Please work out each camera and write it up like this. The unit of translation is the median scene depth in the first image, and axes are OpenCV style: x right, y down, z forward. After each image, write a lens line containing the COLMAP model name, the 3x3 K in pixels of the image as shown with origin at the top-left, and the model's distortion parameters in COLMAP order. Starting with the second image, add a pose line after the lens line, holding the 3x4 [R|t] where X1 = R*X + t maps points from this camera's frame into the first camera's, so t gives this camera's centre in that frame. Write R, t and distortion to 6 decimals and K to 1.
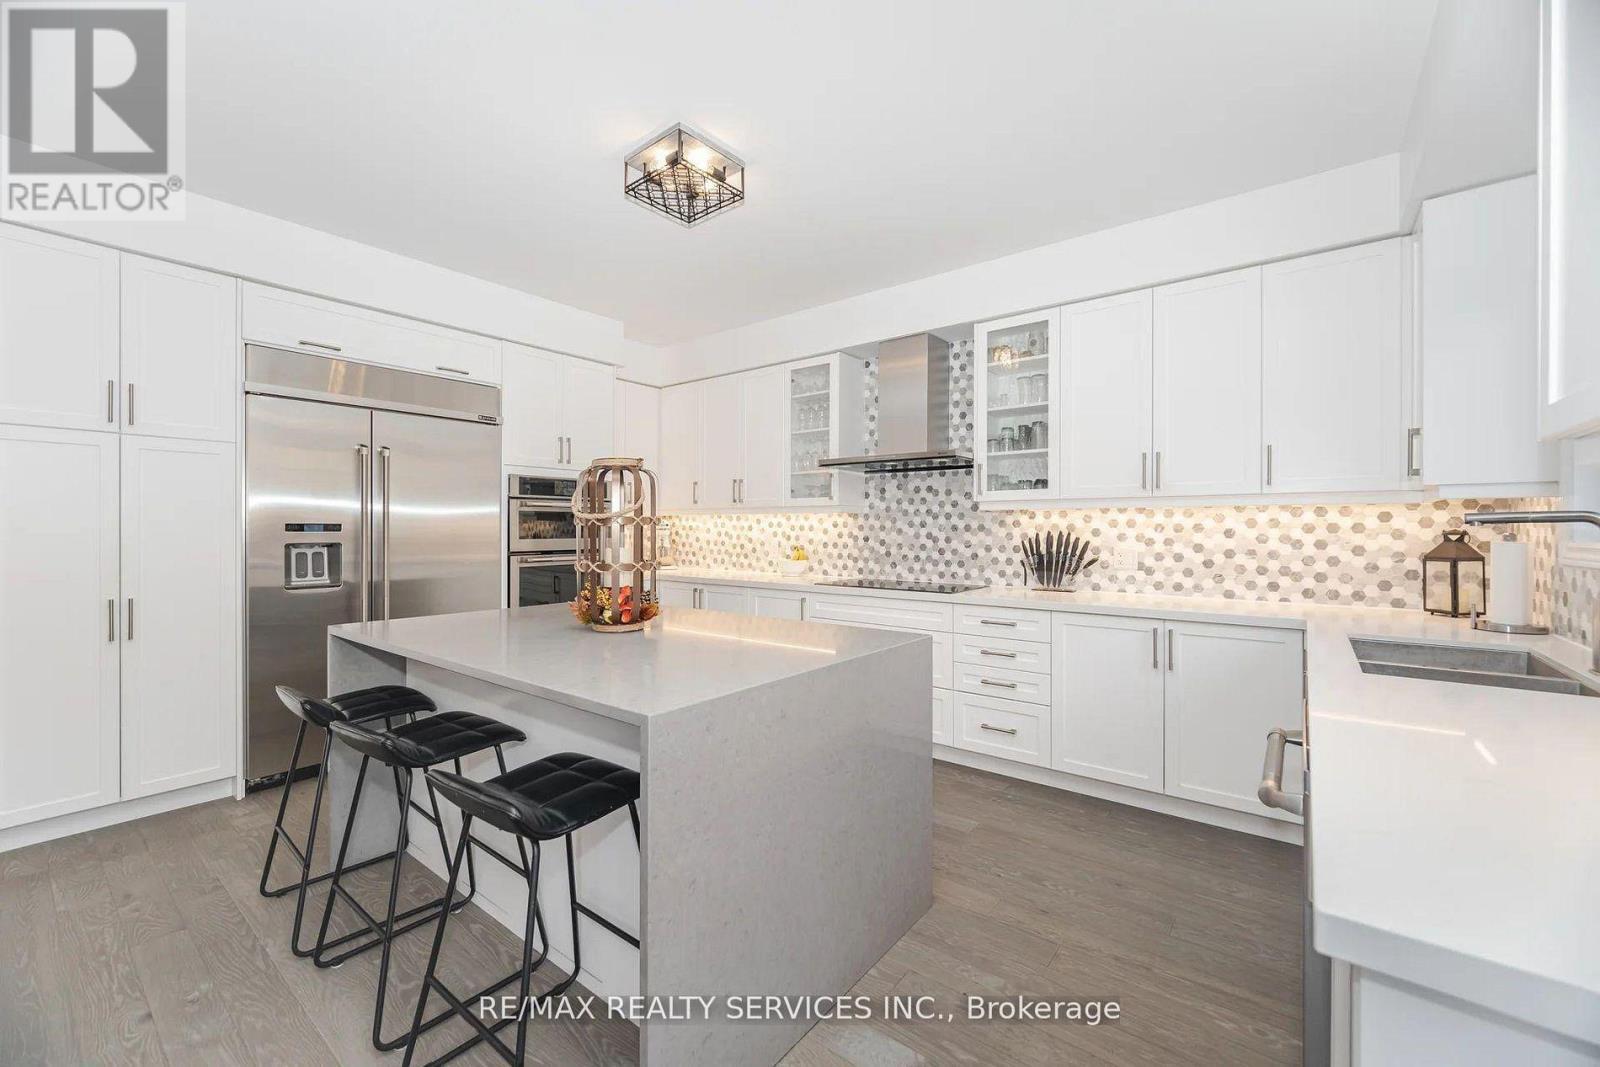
lens RADIAL K [[655.2, 0, 788.6], [0, 655.2, 529.3], [0, 0, 1]] dist [-0.002491, -0.000254]
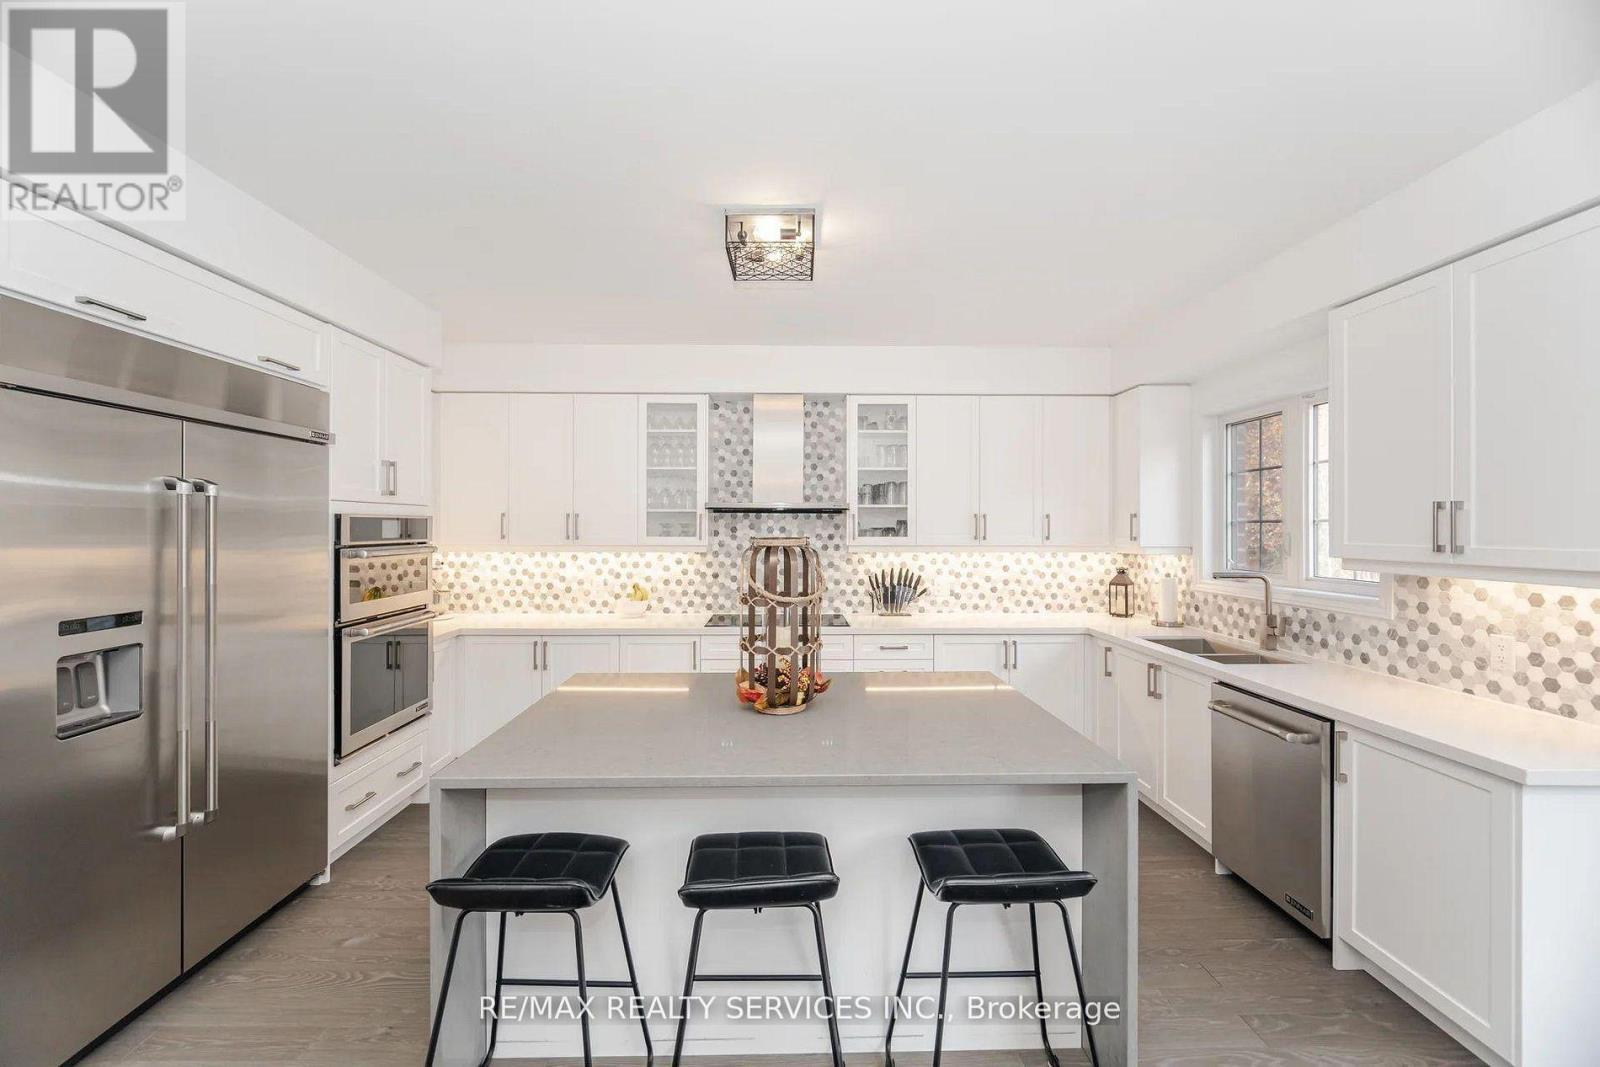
lens RADIAL K [[655.2, 0, 804.5], [0, 655.2, 524.3], [0, 0, 1]] dist [-0.002491, -0.000254]
pose [[0.767290, 0.003217, 0.641292, -0.499445], [0.000697, 0.999983, -0.005851, -0.068811], [-0.641300, 0.004937, 0.767275, 0.134049]]
